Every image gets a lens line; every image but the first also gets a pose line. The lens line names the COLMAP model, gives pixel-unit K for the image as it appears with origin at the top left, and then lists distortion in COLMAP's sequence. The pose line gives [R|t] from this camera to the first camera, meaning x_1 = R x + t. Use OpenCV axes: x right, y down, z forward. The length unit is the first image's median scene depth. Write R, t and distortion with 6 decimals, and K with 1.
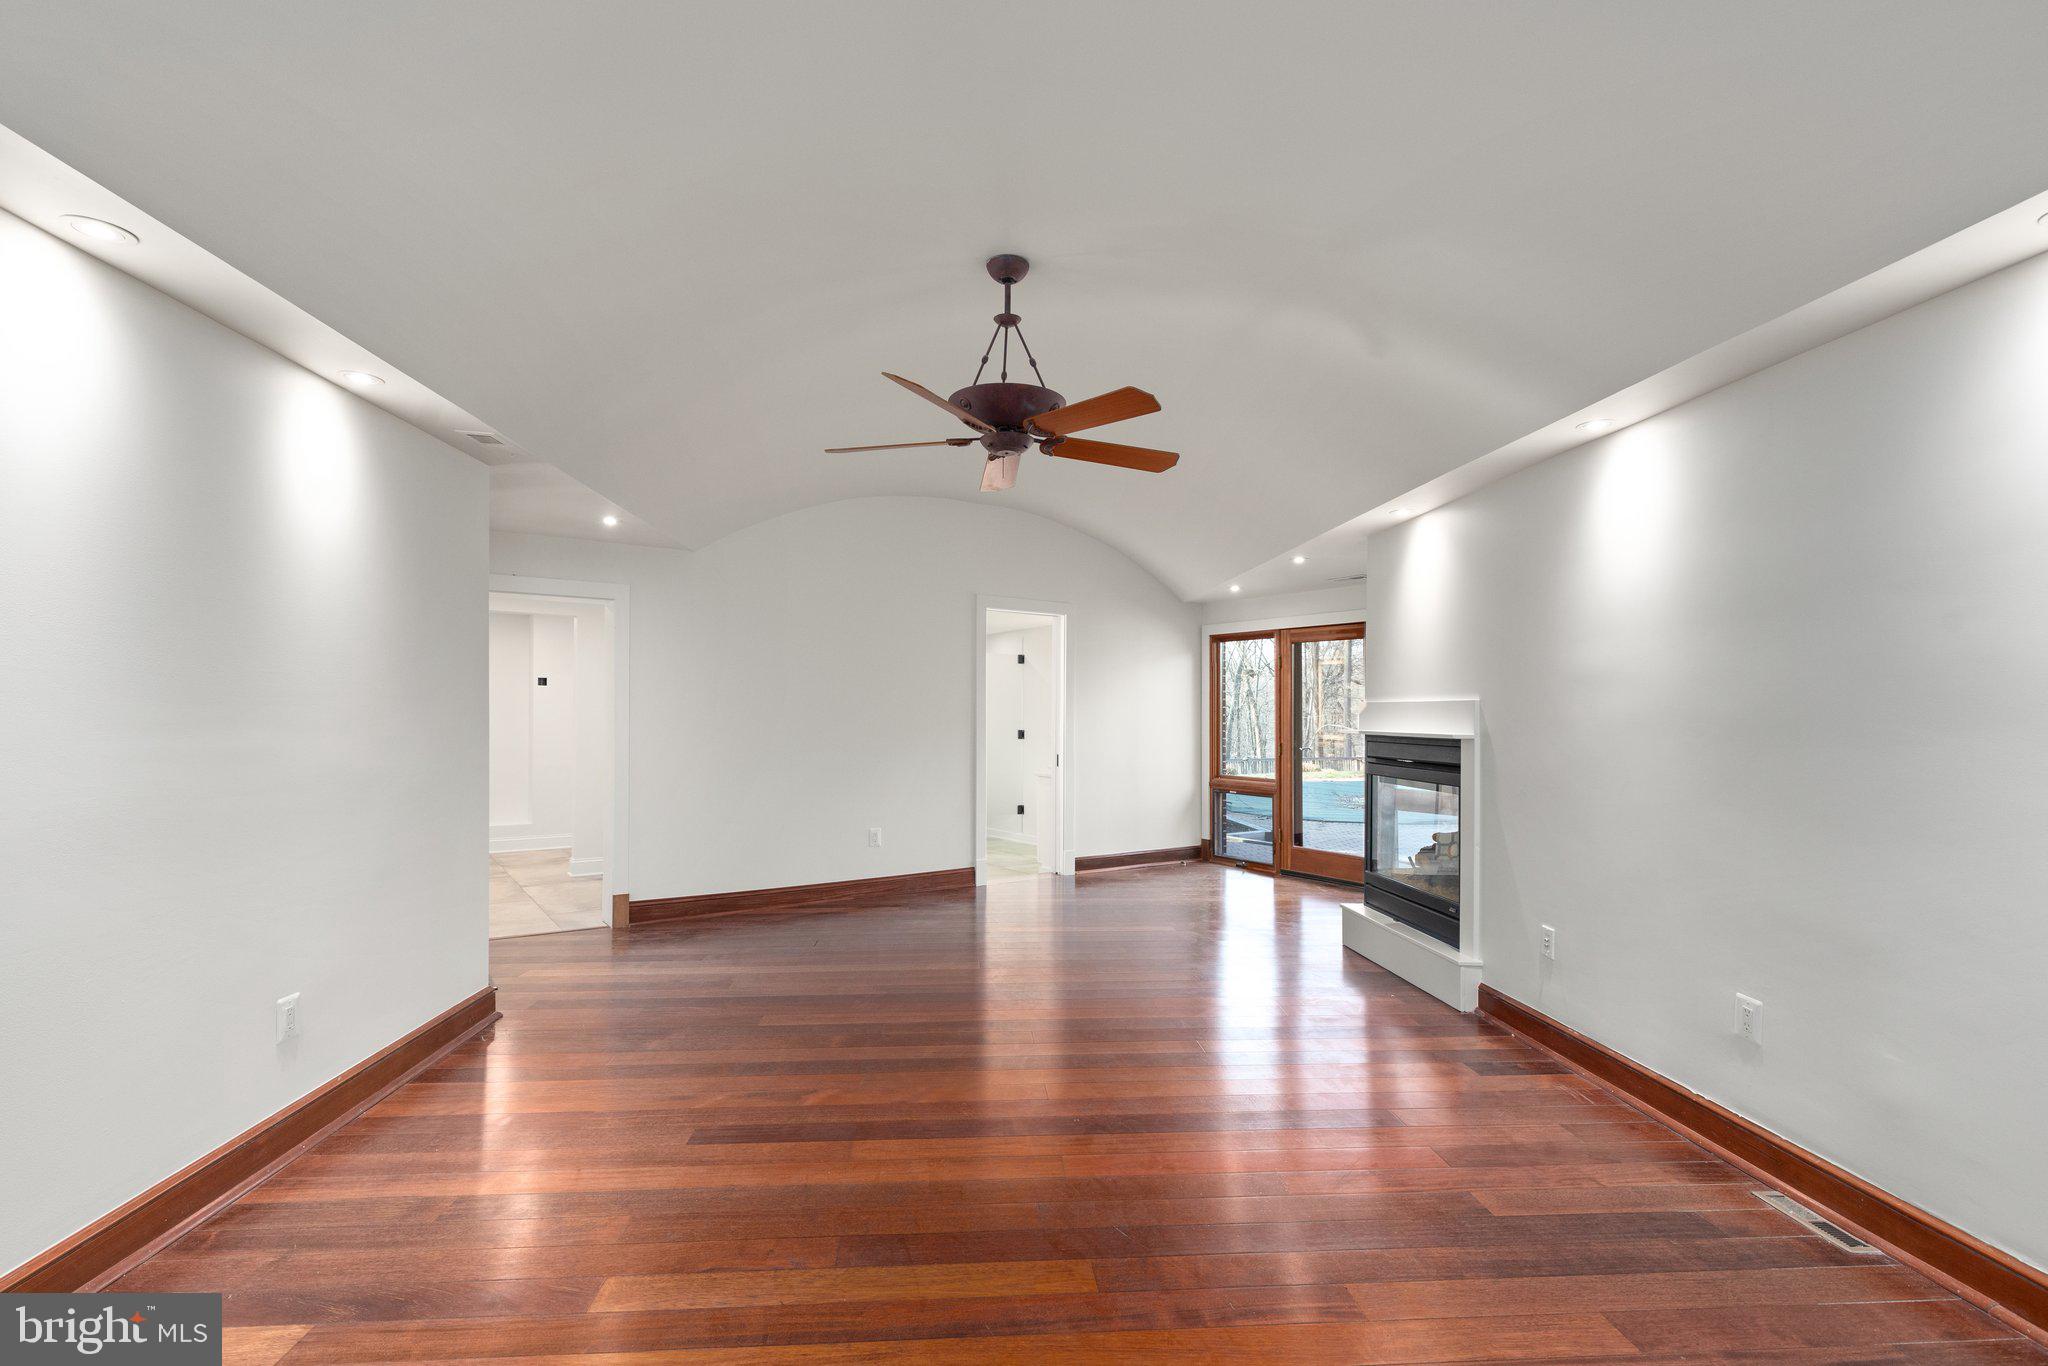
lens RADIAL K [[933.3, 0, 1023.4], [0, 933.3, 695.5], [0, 0, 1]] dist [0.003183, -0.000040]
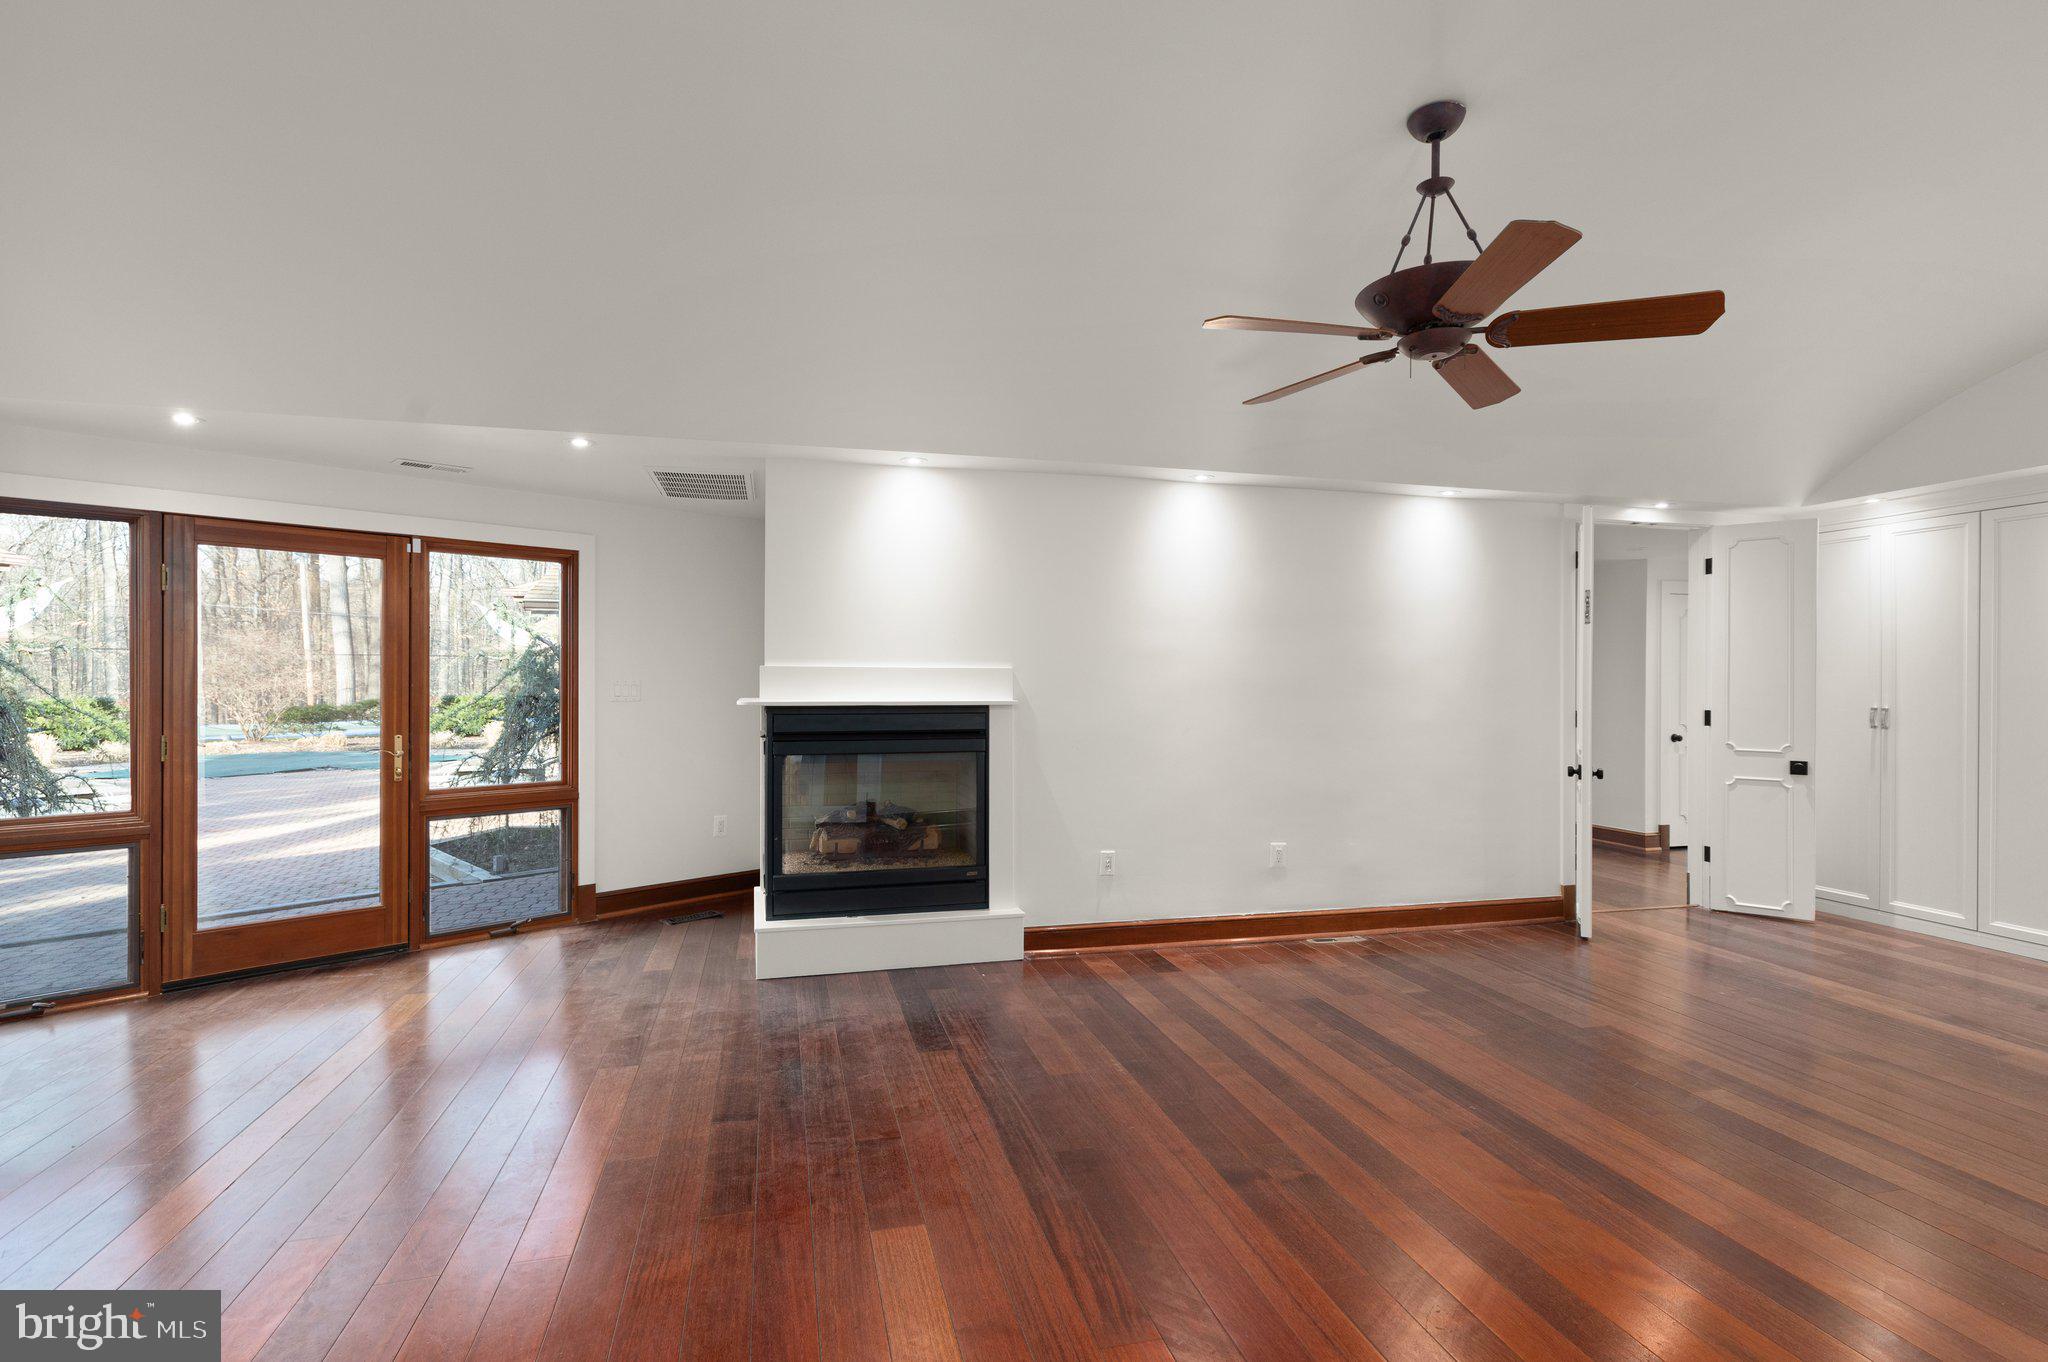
lens RADIAL K [[933.3, 0, 1020.8], [0, 933.3, 682.1], [0, 0, 1]] dist [0.003183, -0.000040]
pose [[-0.169665, 0.002353, 0.985499, -0.549180], [-0.021547, 0.999749, -0.006096, 0.026678], [-0.985266, -0.022268, -0.169572, 1.124150]]
